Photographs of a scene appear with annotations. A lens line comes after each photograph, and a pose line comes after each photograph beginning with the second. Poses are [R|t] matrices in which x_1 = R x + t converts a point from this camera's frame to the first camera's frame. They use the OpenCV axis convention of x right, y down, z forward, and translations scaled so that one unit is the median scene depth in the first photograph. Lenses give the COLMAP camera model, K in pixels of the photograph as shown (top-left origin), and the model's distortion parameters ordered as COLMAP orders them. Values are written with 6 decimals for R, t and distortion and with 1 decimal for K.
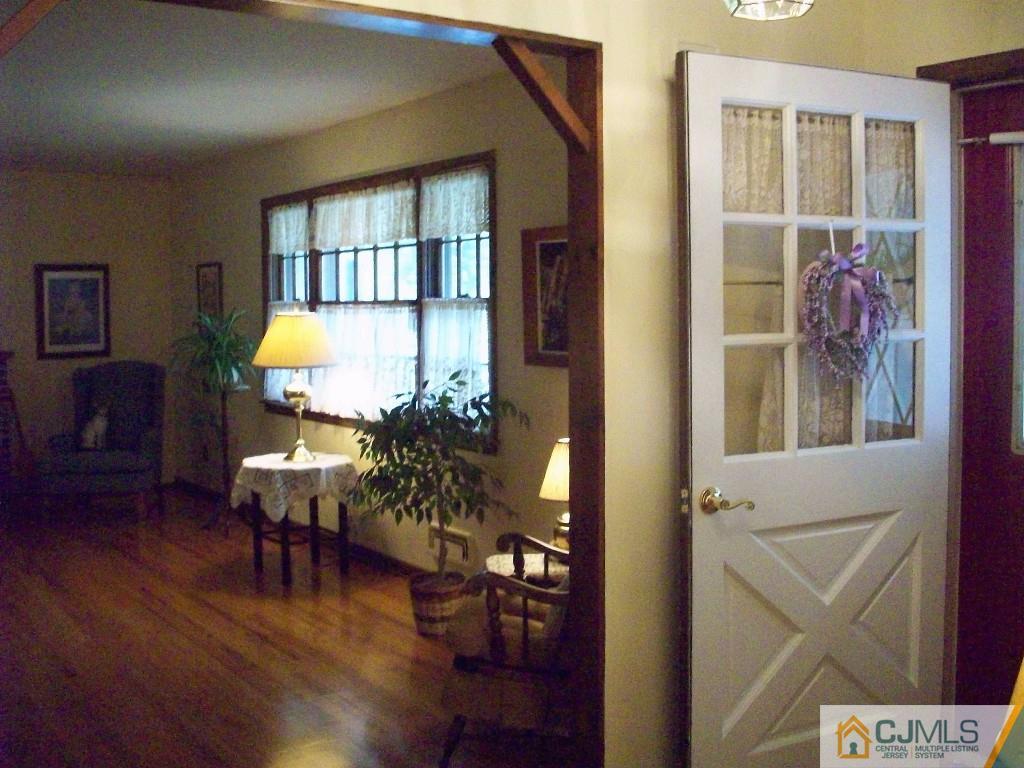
lens RADIAL K [[1170.2, 0, 512.0], [0, 1170.2, 384.0], [0, 0, 1]] dist [-0.145554, 0.043094]
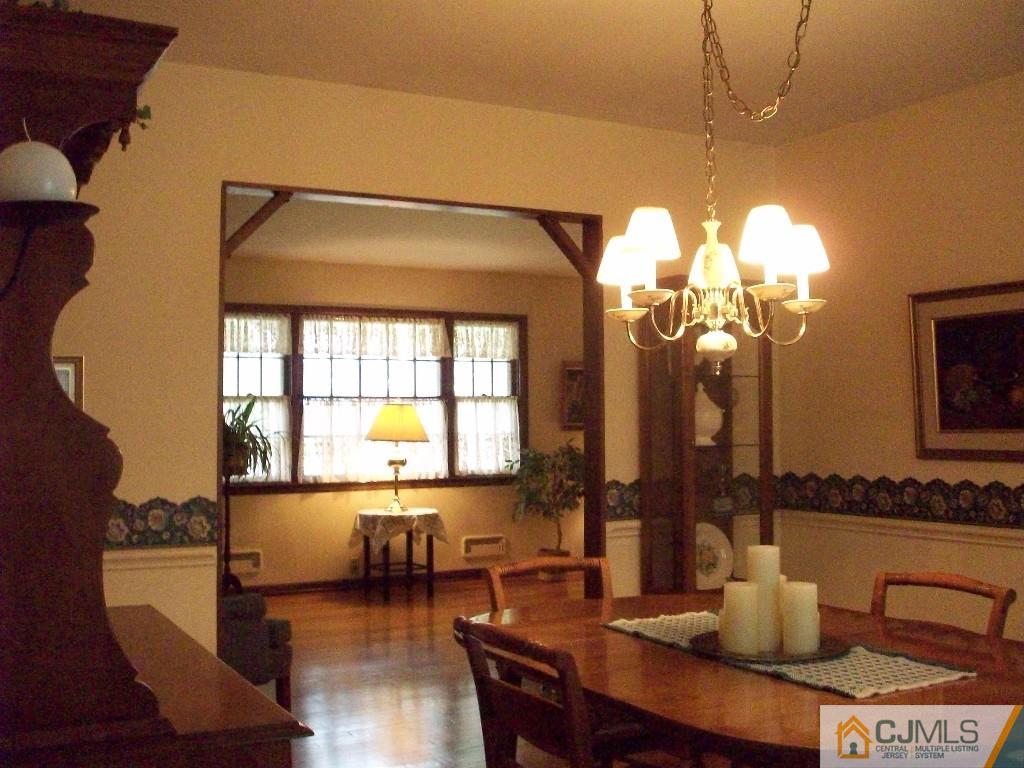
lens RADIAL K [[1170.2, 0, 512.0], [0, 1170.2, 384.0], [0, 0, 1]] dist [-0.145554, 0.043094]
pose [[0.035287, 0.033349, 0.998821, -1.794359], [0.076443, 0.996425, -0.035970, -0.028021], [-0.996449, 0.077622, 0.032611, 0.943763]]
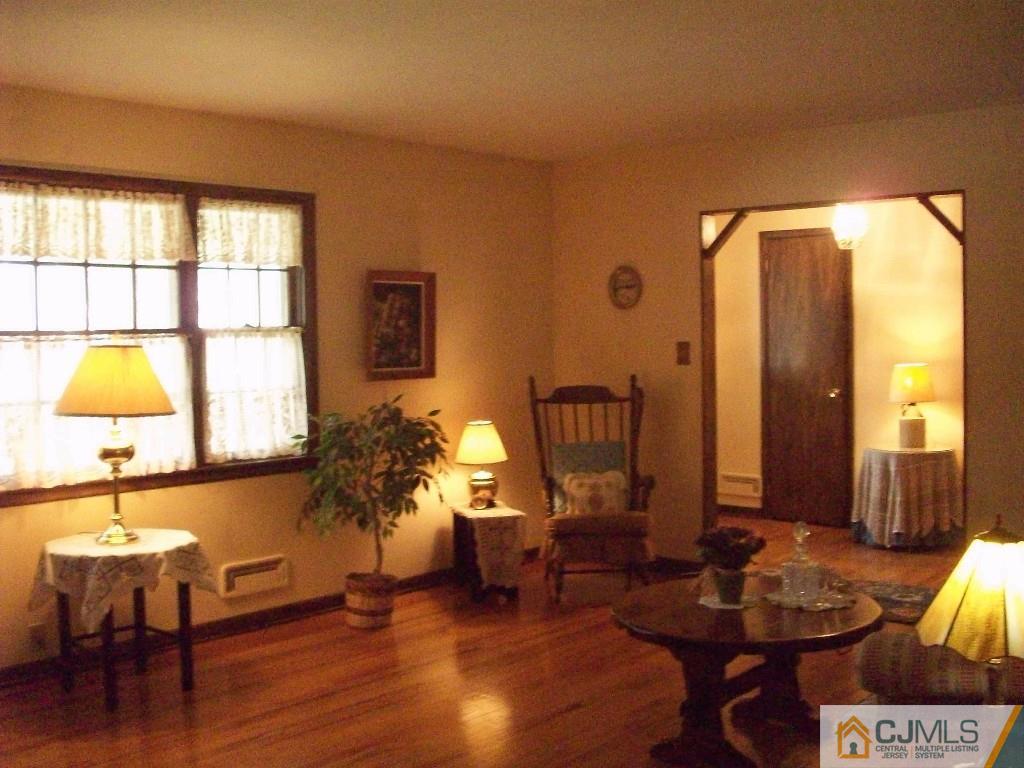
lens RADIAL K [[1170.2, 0, 512.0], [0, 1170.2, 384.0], [0, 0, 1]] dist [-0.145554, 0.043094]
pose [[-0.274243, -0.028357, 0.961242, -1.110224], [0.085891, 0.994848, 0.053853, -0.061396], [-0.957817, 0.097330, -0.270395, 1.103465]]
